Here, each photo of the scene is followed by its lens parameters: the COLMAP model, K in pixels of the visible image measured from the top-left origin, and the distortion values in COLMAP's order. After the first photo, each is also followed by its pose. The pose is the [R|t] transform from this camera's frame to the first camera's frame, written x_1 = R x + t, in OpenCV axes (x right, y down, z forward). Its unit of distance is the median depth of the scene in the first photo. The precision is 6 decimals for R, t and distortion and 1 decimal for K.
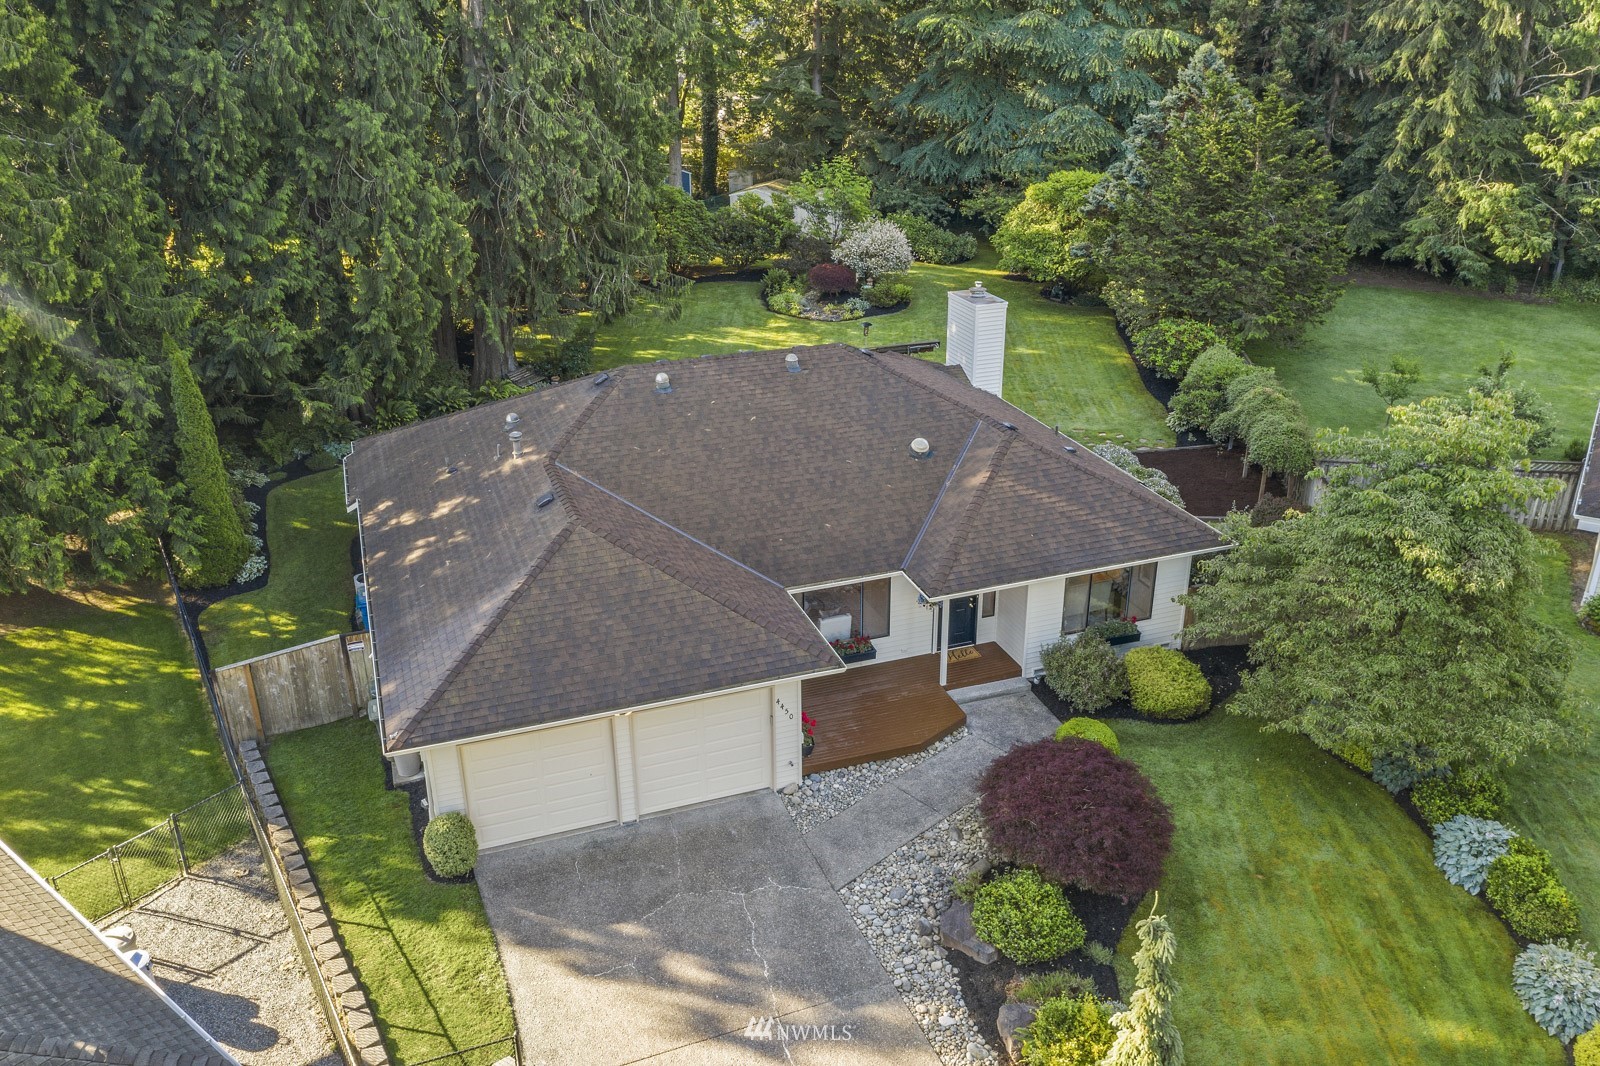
lens RADIAL K [[1266.9, 0, 789.5], [0, 1266.9, 525.7], [0, 0, 1]] dist [-0.020225, 0.005071]
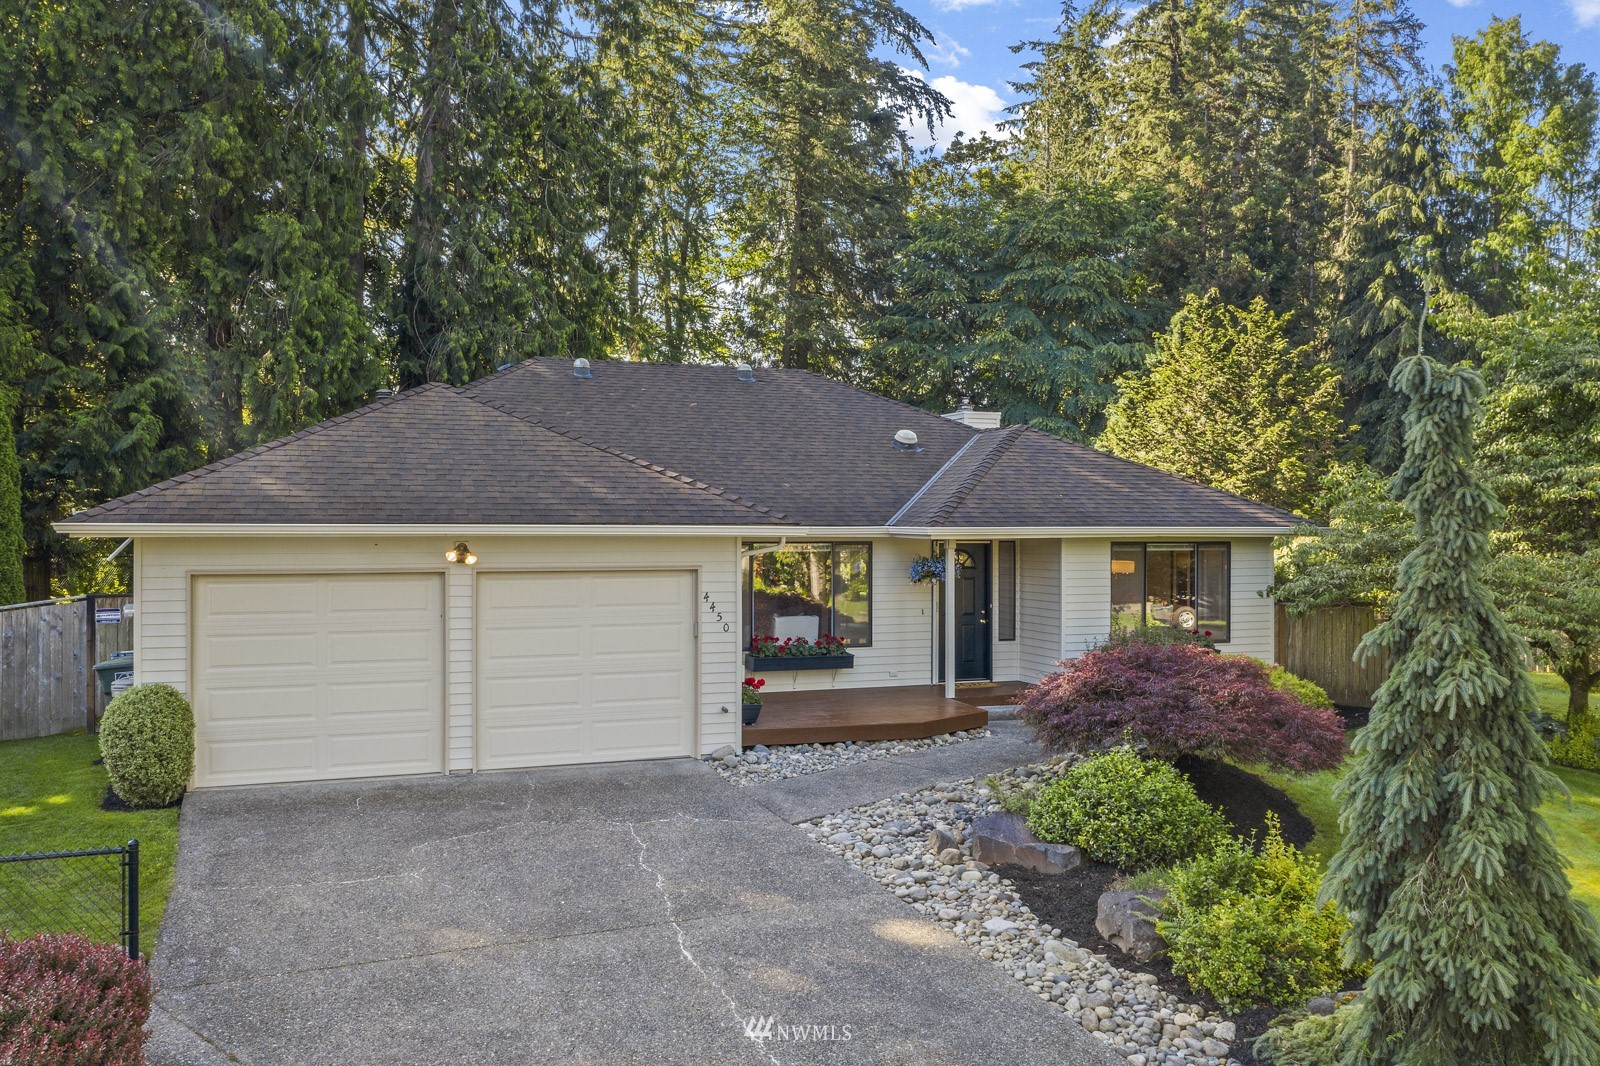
lens RADIAL K [[1266.9, 0, 789.5], [0, 1266.9, 525.7], [0, 0, 1]] dist [-0.020225, 0.005071]
pose [[0.999692, 0.015649, 0.019267, 0.018416], [-0.006653, 0.916753, -0.399398, 0.322273], [-0.023913, 0.399147, 0.916575, 0.332579]]
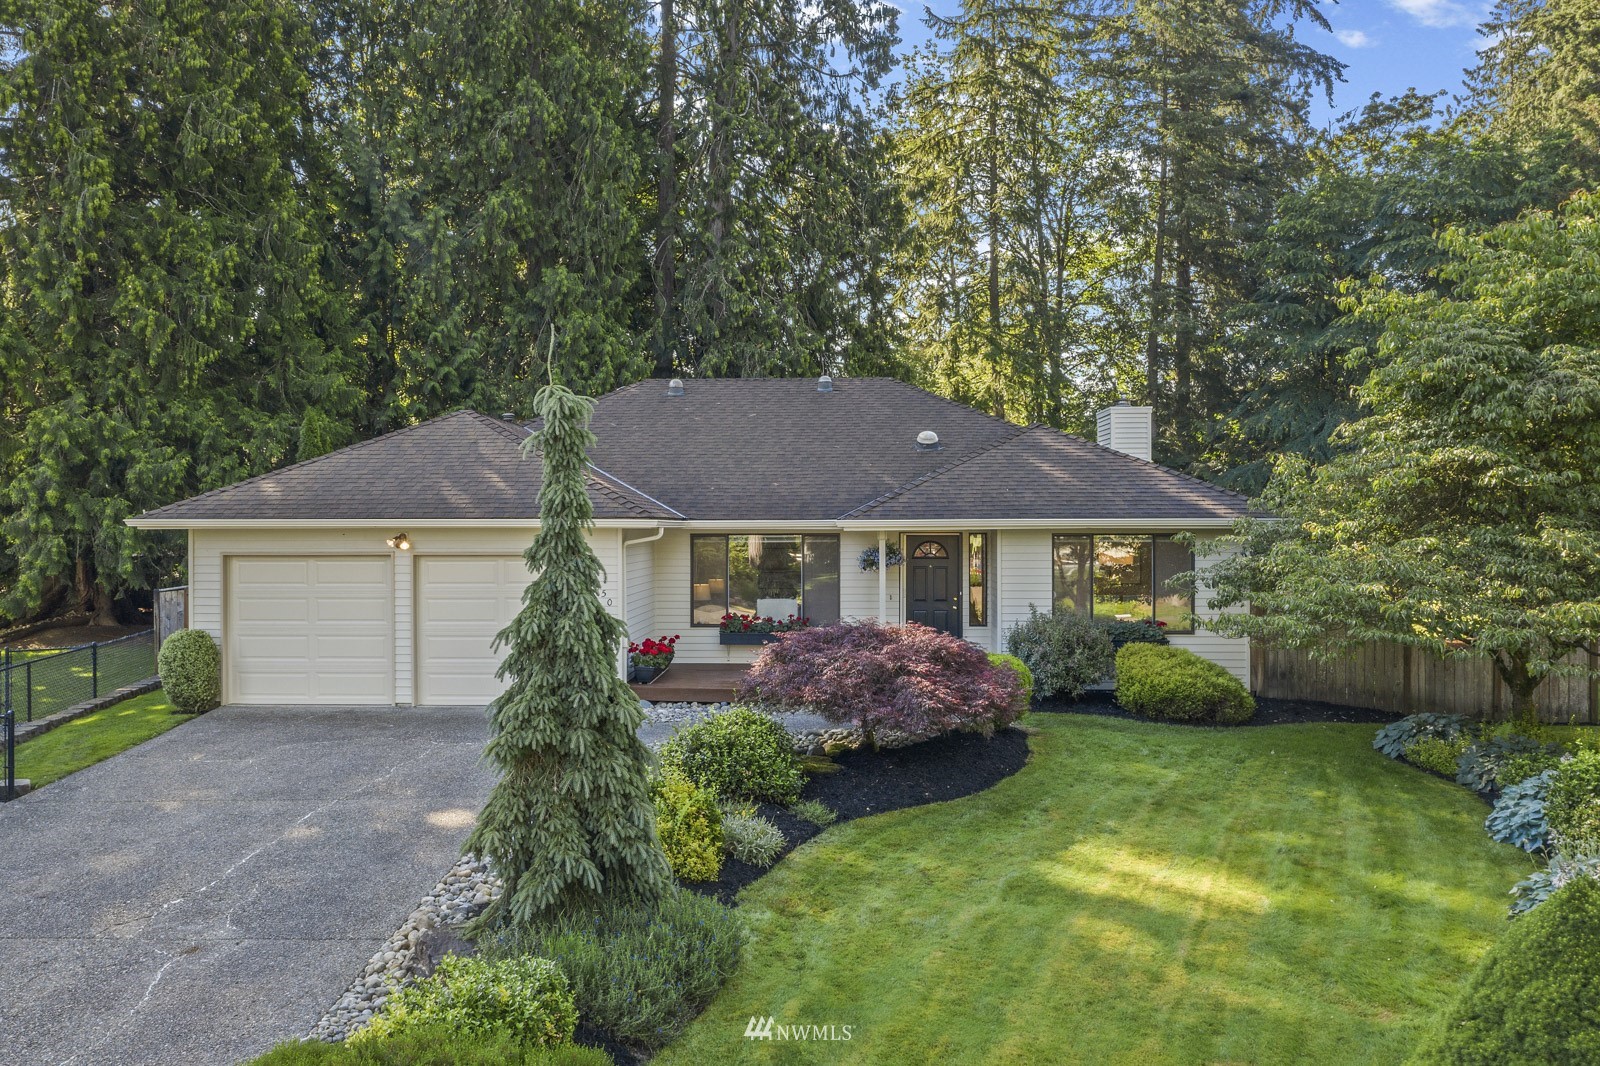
lens RADIAL K [[1266.9, 0, 789.5], [0, 1266.9, 525.7], [0, 0, 1]] dist [-0.020225, 0.005071]
pose [[0.926239, 0.010910, -0.376779, 0.363444], [-0.159170, 0.917410, -0.364724, 0.337830], [0.341682, 0.397794, 0.851477, 0.294308]]
